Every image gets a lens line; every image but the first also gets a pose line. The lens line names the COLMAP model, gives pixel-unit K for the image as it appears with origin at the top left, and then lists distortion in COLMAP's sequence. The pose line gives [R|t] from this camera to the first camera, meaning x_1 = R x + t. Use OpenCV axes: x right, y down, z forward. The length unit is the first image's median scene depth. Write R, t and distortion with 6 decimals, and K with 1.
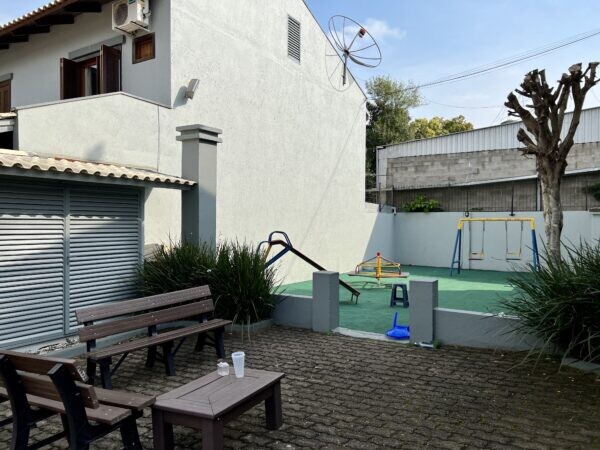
lens RADIAL K [[517.6, 0, 300.1], [0, 517.6, 225.5], [0, 0, 1]] dist [0.001859, -0.000074]
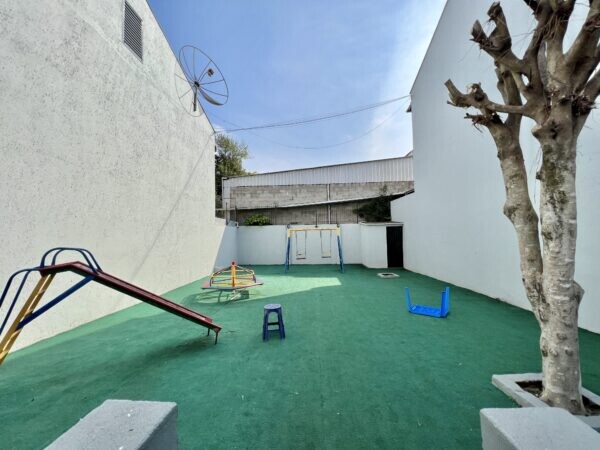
lens RADIAL K [[241.6, 0, 299.0], [0, 241.6, 228.0], [0, 0, 1]] dist [-0.001428, -0.000181]
pose [[0.885194, -0.010322, 0.465107, 0.034952], [0.026174, 0.999275, -0.027637, 0.001929], [-0.464485, 0.036638, 0.884823, 0.395893]]
